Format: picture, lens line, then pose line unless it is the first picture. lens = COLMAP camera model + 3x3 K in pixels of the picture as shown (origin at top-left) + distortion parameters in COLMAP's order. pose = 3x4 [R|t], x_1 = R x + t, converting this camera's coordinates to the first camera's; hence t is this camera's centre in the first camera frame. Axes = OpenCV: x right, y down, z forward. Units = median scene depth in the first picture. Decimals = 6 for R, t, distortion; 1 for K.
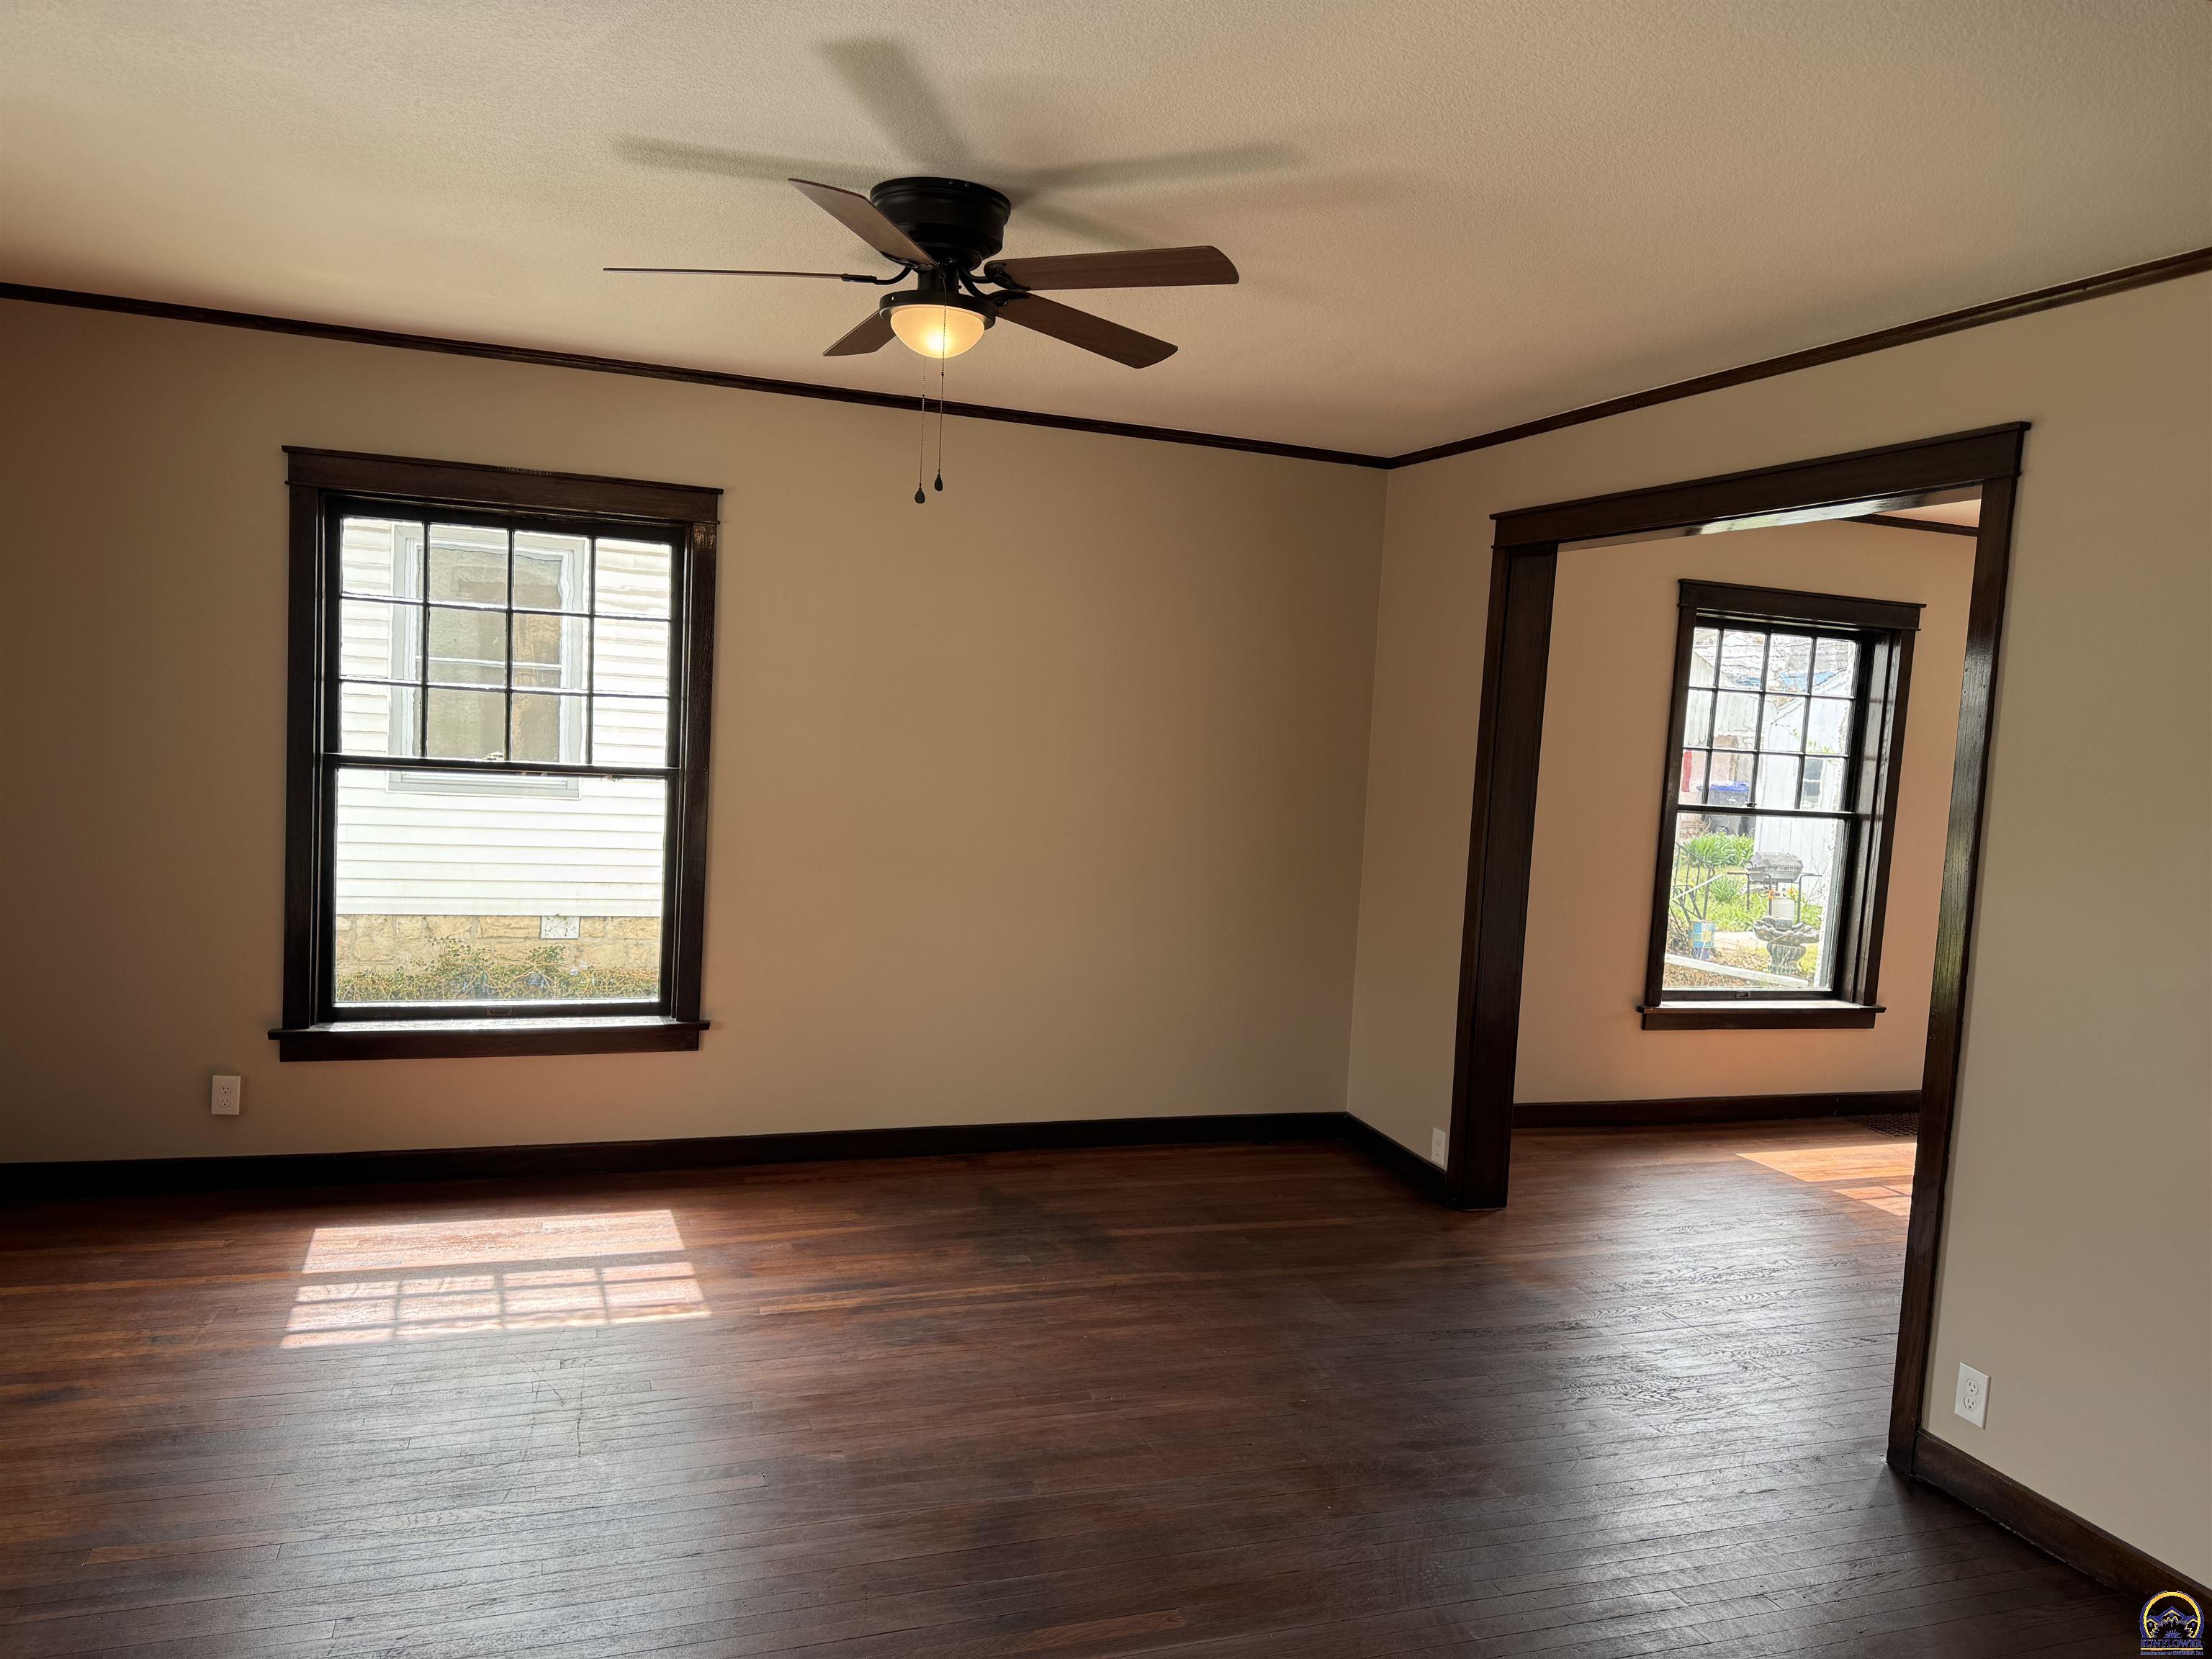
lens RADIAL K [[1527.3, 0, 1091.4], [0, 1527.3, 830.3], [0, 0, 1]] dist [0.044729, -0.034592]
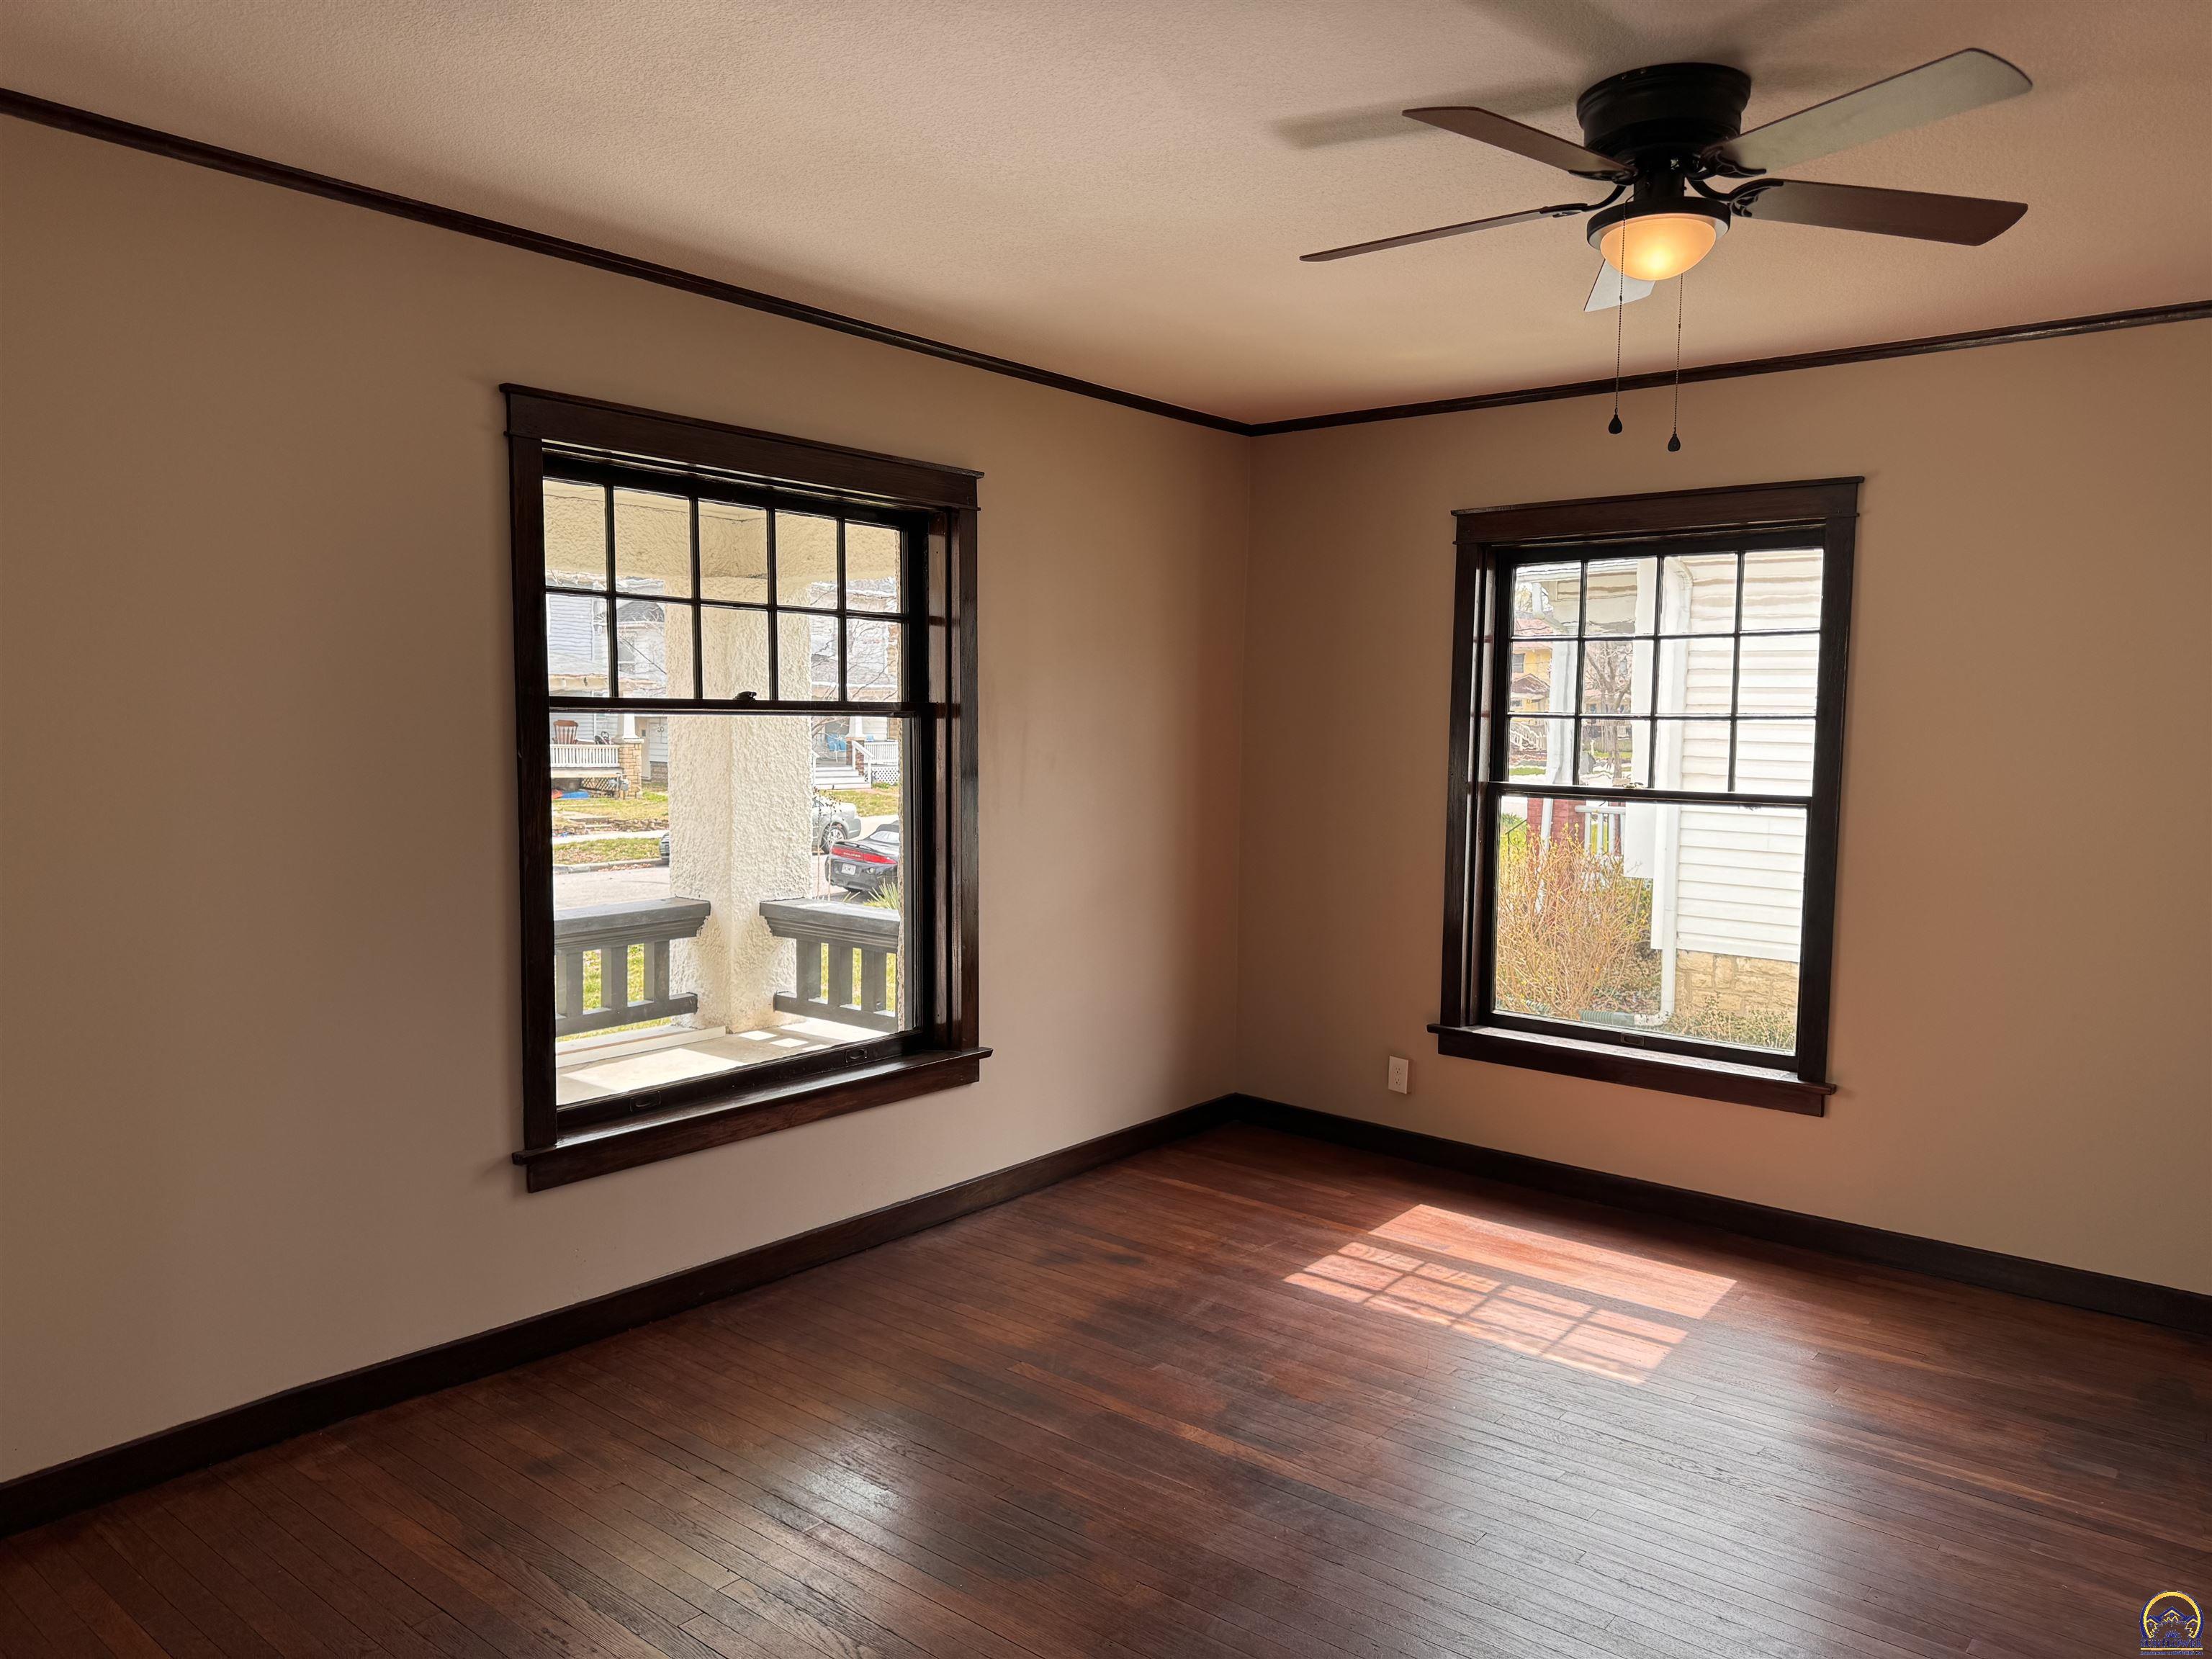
lens RADIAL K [[1527.3, 0, 1091.4], [0, 1527.3, 830.3], [0, 0, 1]] dist [0.044729, -0.034592]
pose [[0.538944, 0.022689, -0.842036, 0.289392], [-0.050479, 0.998711, -0.005399, 0.005671], [0.840828, 0.045415, 0.539394, 0.181108]]
